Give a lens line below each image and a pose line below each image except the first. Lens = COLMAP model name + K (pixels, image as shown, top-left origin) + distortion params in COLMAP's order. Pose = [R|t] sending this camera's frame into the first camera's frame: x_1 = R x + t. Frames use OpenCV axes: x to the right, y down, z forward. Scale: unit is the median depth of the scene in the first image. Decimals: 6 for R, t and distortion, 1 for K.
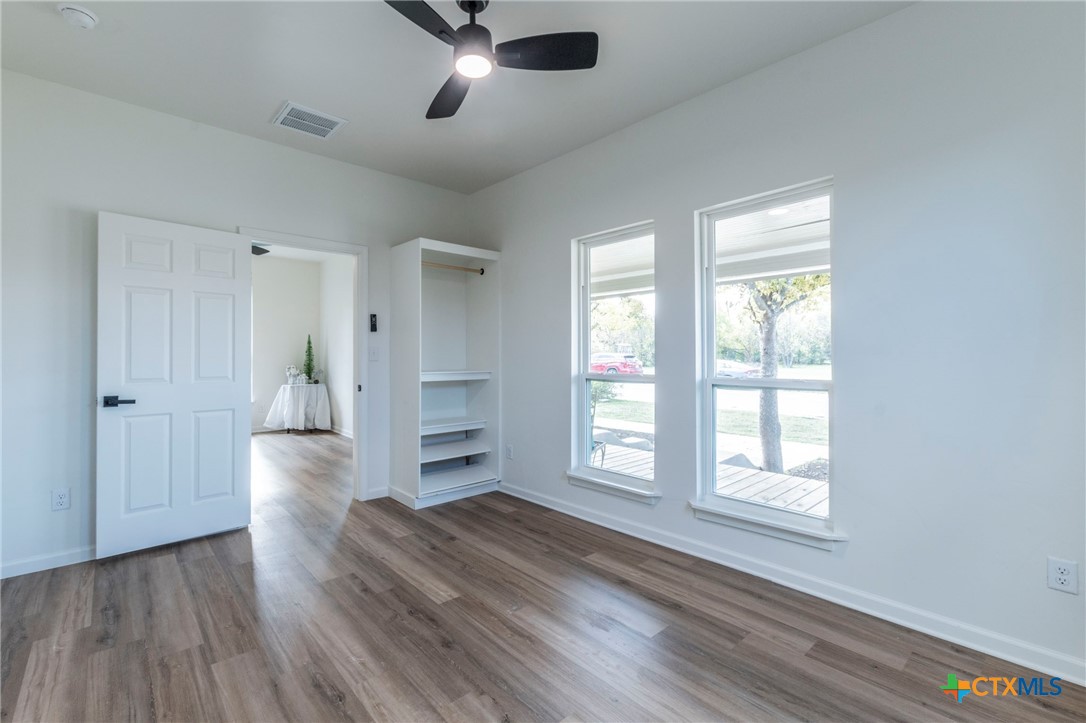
lens RADIAL K [[478.5, 0, 533.5], [0, 478.5, 353.7], [0, 0, 1]] dist [0.001694, -0.000198]
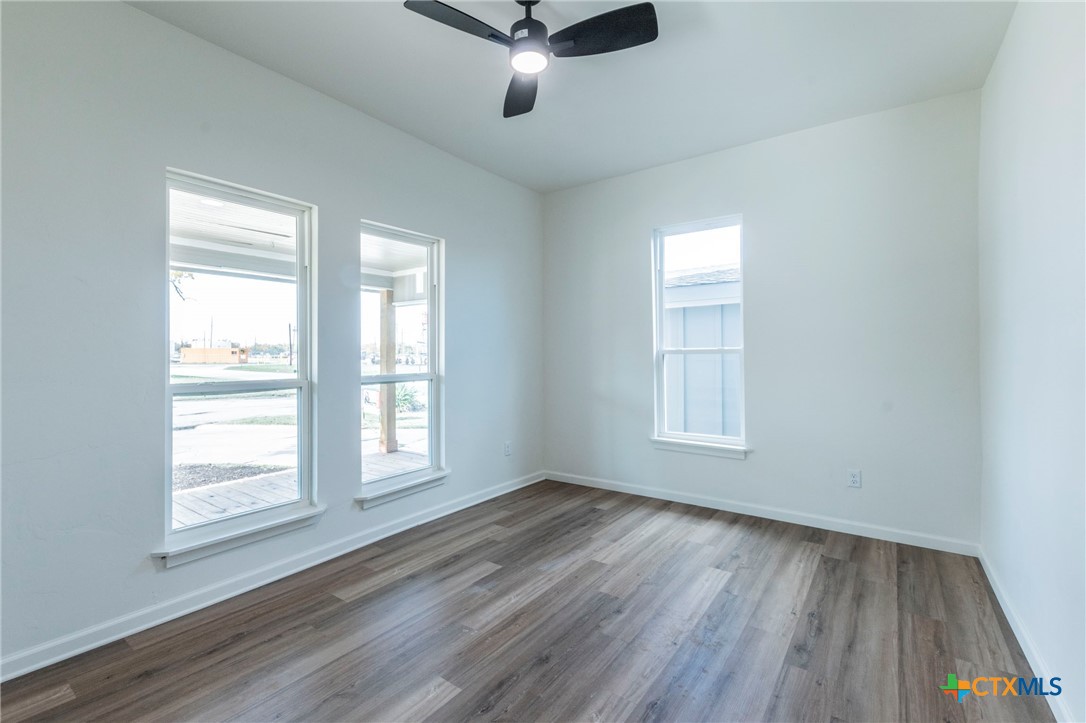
lens RADIAL K [[478.5, 0, 533.5], [0, 478.5, 353.7], [0, 0, 1]] dist [0.001694, -0.000198]
pose [[-0.201403, 0.004624, 0.979497, -0.860566], [0.003717, 0.999985, -0.003956, 0.004391], [-0.979501, 0.002844, -0.201418, 0.940949]]
